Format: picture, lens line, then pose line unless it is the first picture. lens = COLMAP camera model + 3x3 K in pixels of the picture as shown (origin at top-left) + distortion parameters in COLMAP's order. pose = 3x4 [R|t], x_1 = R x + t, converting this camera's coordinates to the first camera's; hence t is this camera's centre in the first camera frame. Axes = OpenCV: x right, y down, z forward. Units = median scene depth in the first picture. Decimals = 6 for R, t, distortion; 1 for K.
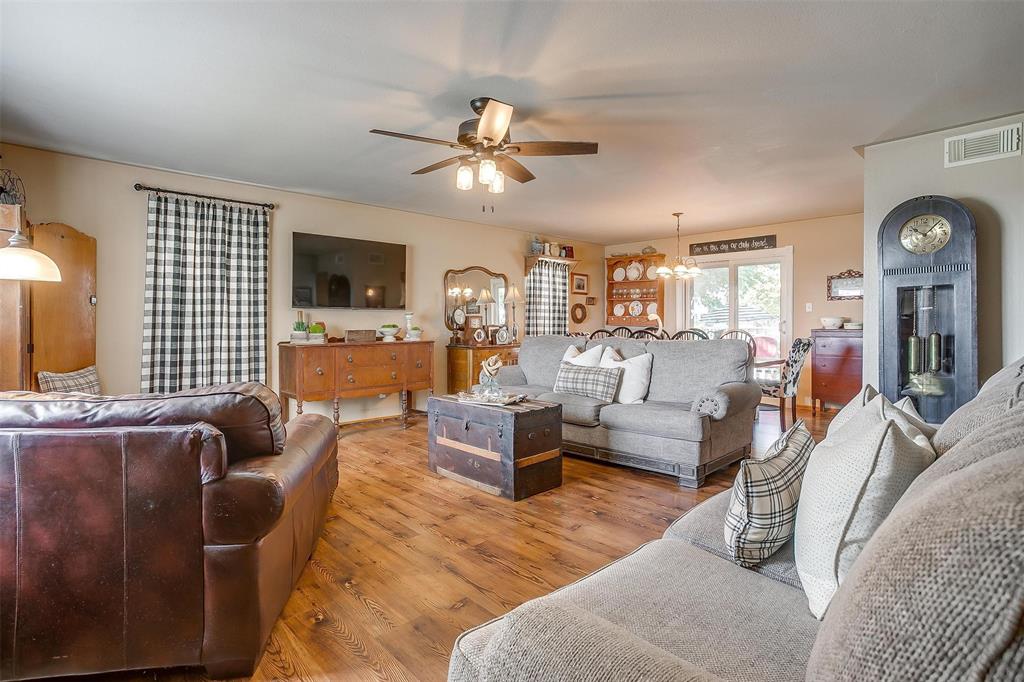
lens RADIAL K [[511.9, 0, 510.2], [0, 511.9, 318.6], [0, 0, 1]] dist [-0.041123, 0.017198]
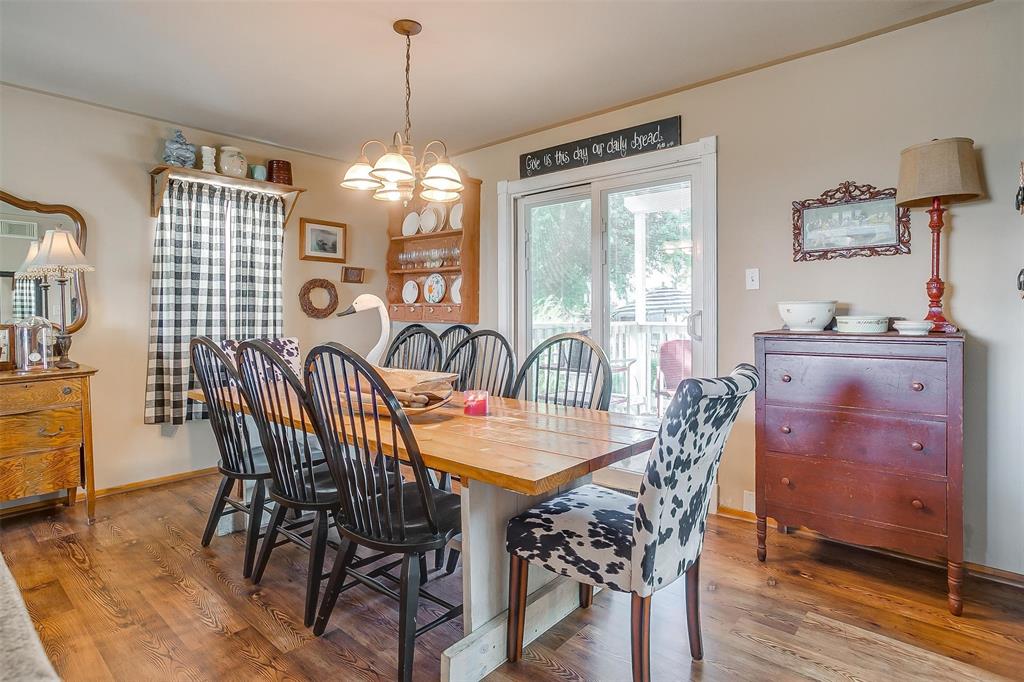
lens RADIAL K [[551.4, 0, 510.2], [0, 551.4, 310.3], [0, 0, 1]] dist [-0.025982, -0.000228]
pose [[0.996263, -0.005575, 0.086189, 0.310484], [0.005551, 0.999984, 0.000514, 0.002323], [-0.086191, -0.000034, 0.996279, 0.498525]]
